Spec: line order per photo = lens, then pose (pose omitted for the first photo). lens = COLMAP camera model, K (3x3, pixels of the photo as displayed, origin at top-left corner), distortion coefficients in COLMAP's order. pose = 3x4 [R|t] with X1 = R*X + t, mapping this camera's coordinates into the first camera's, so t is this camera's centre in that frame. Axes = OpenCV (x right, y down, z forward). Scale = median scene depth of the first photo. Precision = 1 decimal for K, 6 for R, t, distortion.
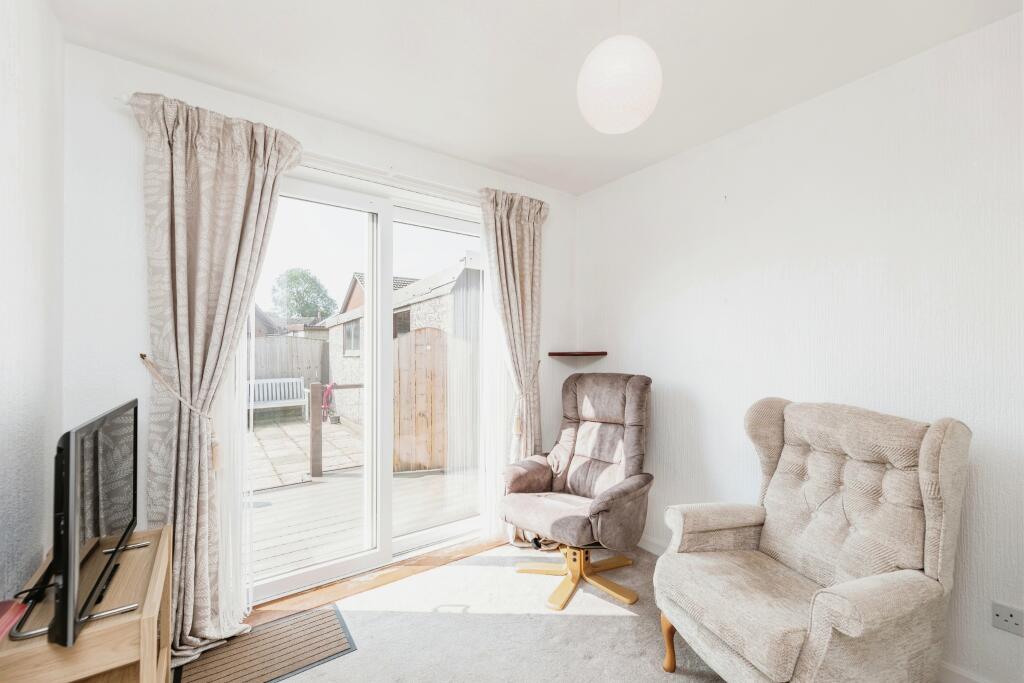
lens RADIAL K [[408.8, 0, 515.7], [0, 408.8, 346.0], [0, 0, 1]] dist [0.000511, 0.000289]
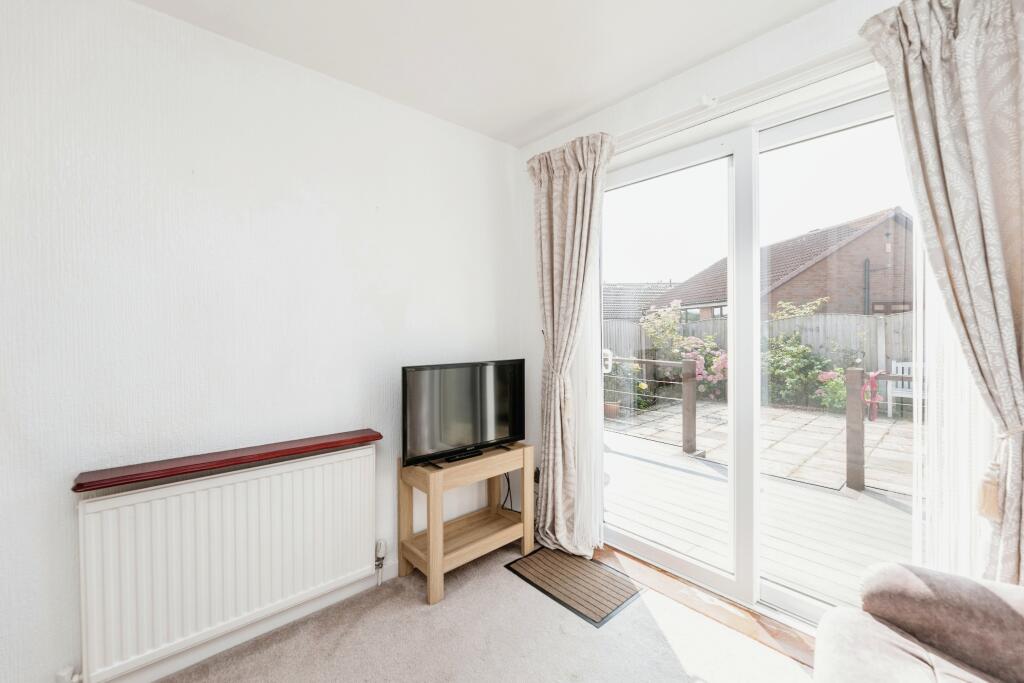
lens RADIAL K [[425.6, 0, 513.3], [0, 425.6, 326.6], [0, 0, 1]] dist [0.000489, 0.000153]
pose [[0.108766, -0.001470, -0.994066, 0.610710], [0.016445, 0.999865, 0.000321, 0.003513], [0.993931, -0.016382, 0.108775, 0.684277]]
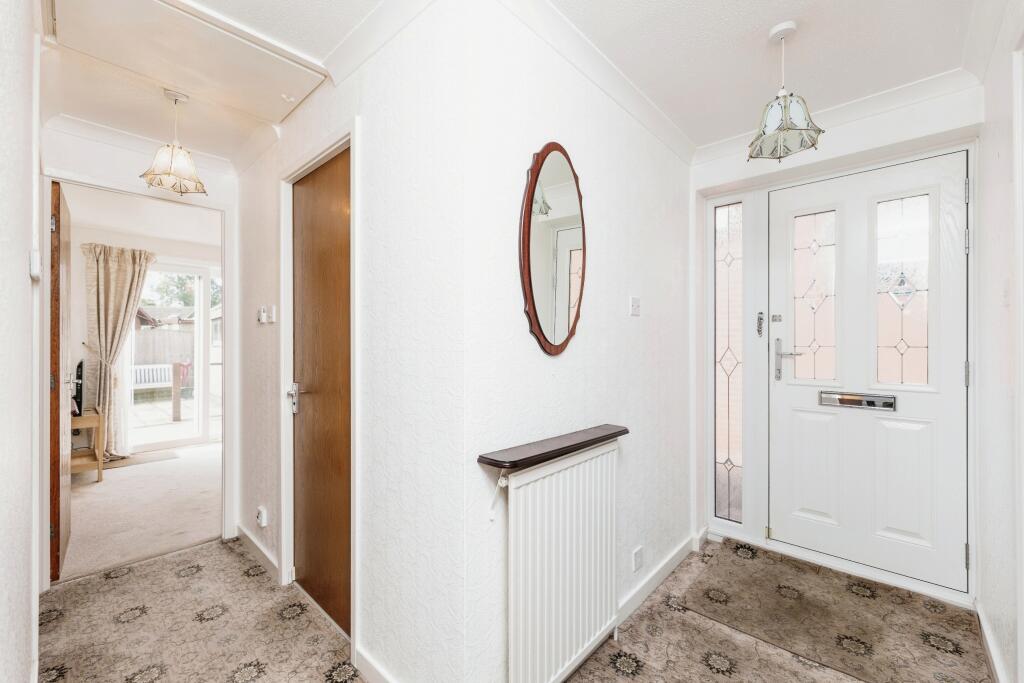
lens RADIAL K [[408.8, 0, 515.7], [0, 408.8, 346.0], [0, 0, 1]] dist [0.000511, 0.000289]
pose [[0.980623, 0.011518, 0.195565, 1.179532], [-0.014190, 0.999824, 0.012270, -0.024521], [-0.195389, -0.014807, 0.980614, -1.945890]]
